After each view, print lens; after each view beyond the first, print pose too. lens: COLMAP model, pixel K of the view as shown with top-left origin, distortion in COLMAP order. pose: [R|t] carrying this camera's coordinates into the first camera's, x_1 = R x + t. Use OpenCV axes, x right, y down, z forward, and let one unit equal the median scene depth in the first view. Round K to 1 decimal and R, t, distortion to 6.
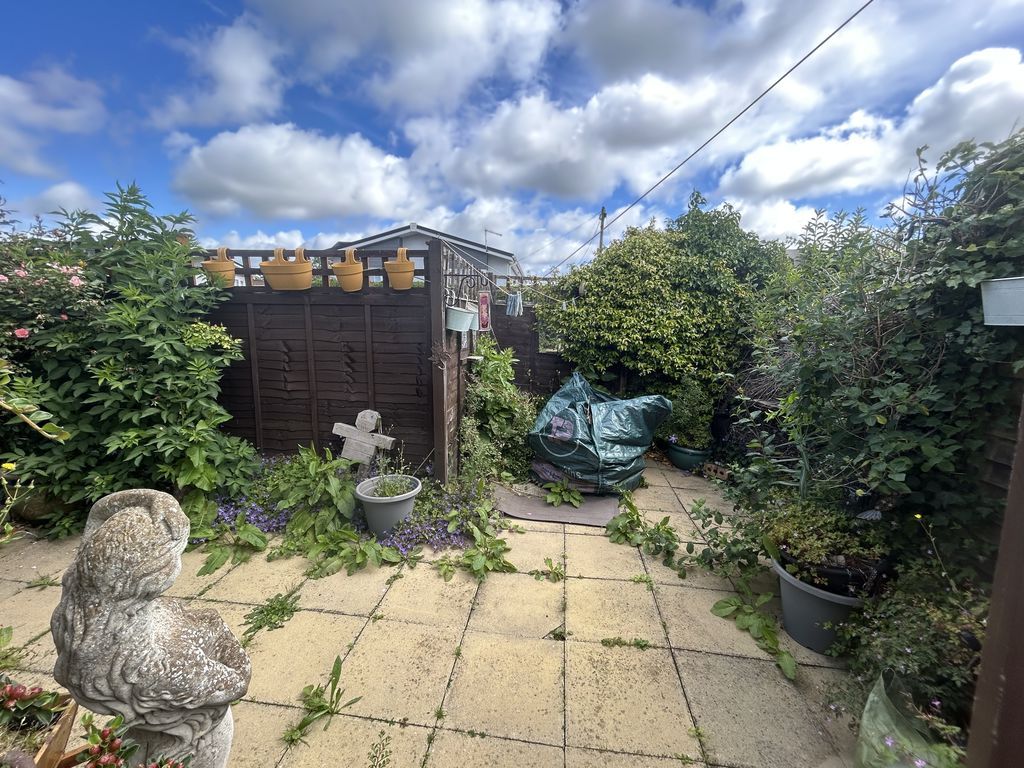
lens RADIAL K [[410.5, 0, 512.0], [0, 410.5, 384.0], [0, 0, 1]] dist [0.001632, 0.000314]
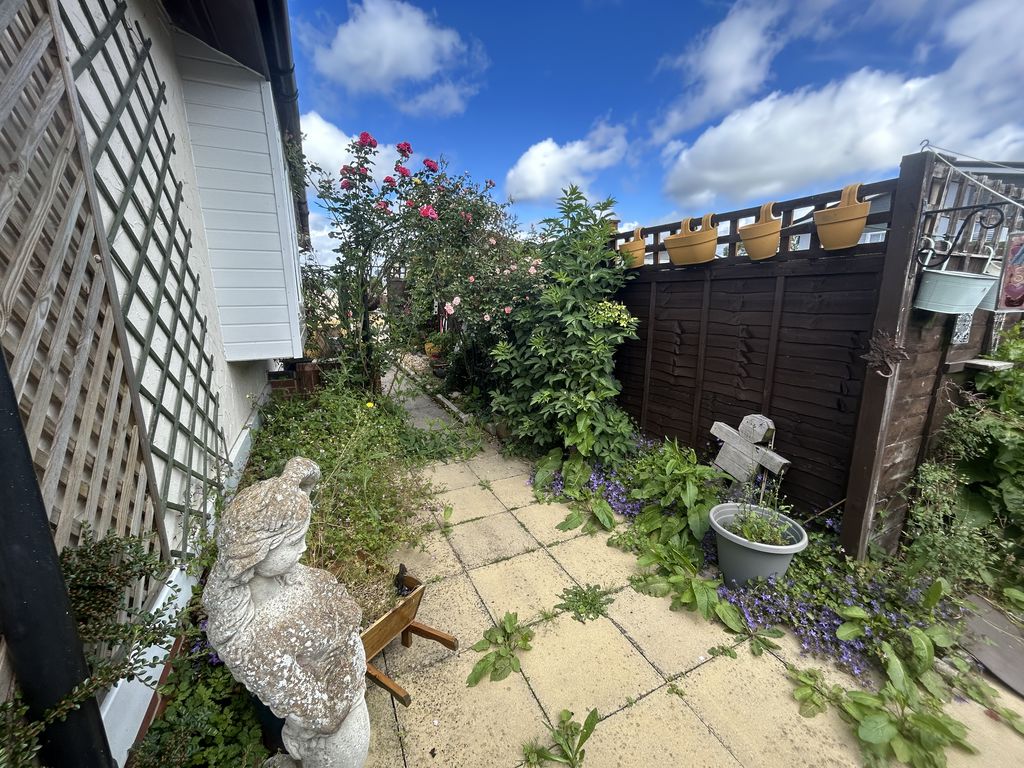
lens RADIAL K [[408.7, 0, 510.0], [0, 408.7, 381.6], [0, 0, 1]] dist [-0.025283, 0.007470]
pose [[0.529196, 0.152200, -0.834737, 0.028493], [-0.123028, 0.987148, 0.101994, -0.019598], [0.839533, 0.048721, 0.541120, 0.212439]]
